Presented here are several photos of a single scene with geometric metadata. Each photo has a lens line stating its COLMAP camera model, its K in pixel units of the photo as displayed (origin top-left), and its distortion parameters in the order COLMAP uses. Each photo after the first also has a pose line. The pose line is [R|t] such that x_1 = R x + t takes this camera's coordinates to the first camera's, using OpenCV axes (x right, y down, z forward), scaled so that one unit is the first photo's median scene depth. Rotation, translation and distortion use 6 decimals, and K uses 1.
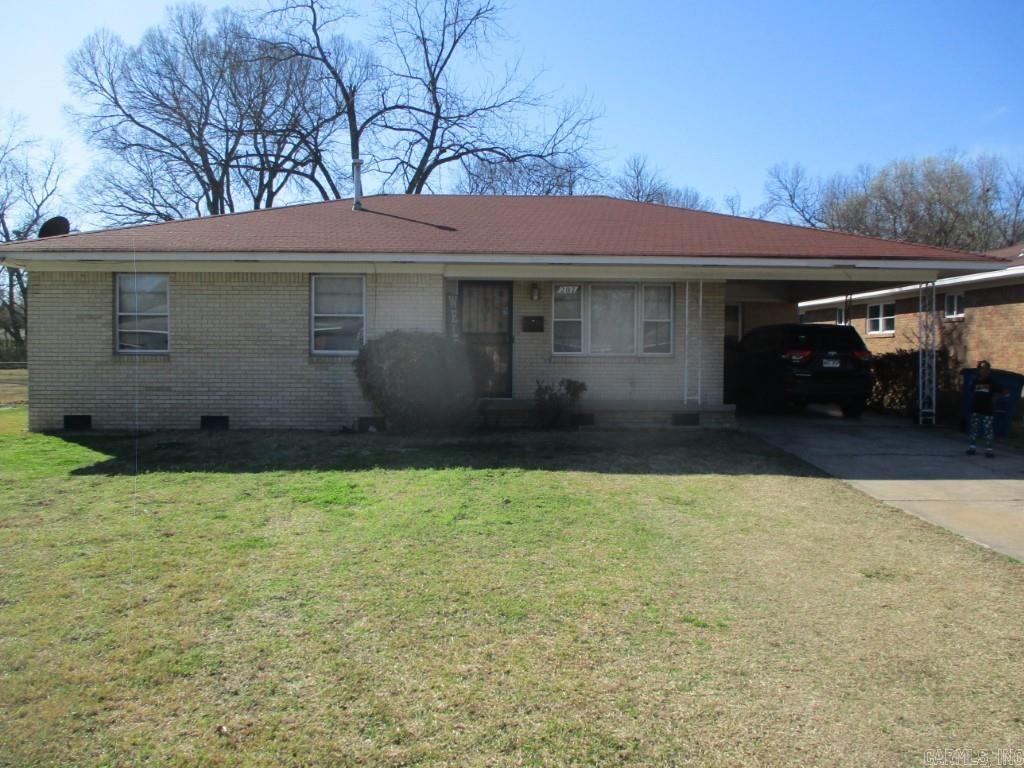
lens RADIAL K [[846.4, 0, 512.0], [0, 846.4, 384.0], [0, 0, 1]] dist [-0.030695, -0.007659]
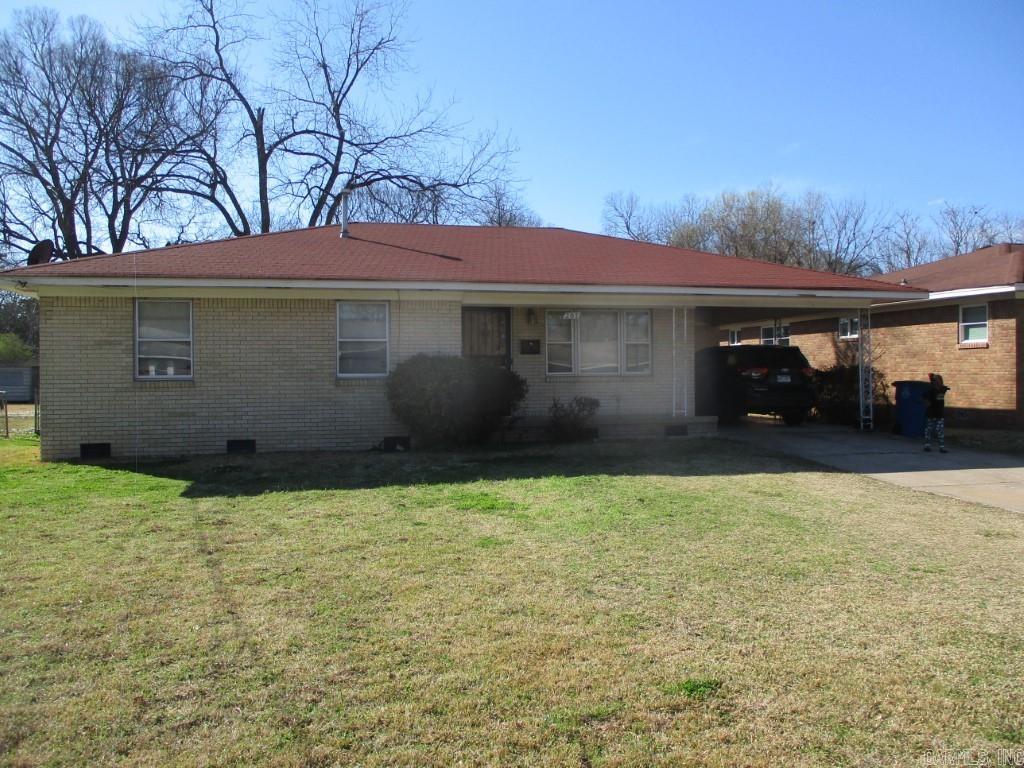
lens RADIAL K [[849.7, 0, 512.0], [0, 849.7, 384.0], [0, 0, 1]] dist [-0.033985, 0.010241]
pose [[0.978942, -0.016544, 0.203465, -0.218776], [0.021721, 0.999494, -0.023238, 0.001354], [-0.202978, 0.027168, 0.978806, -0.058341]]
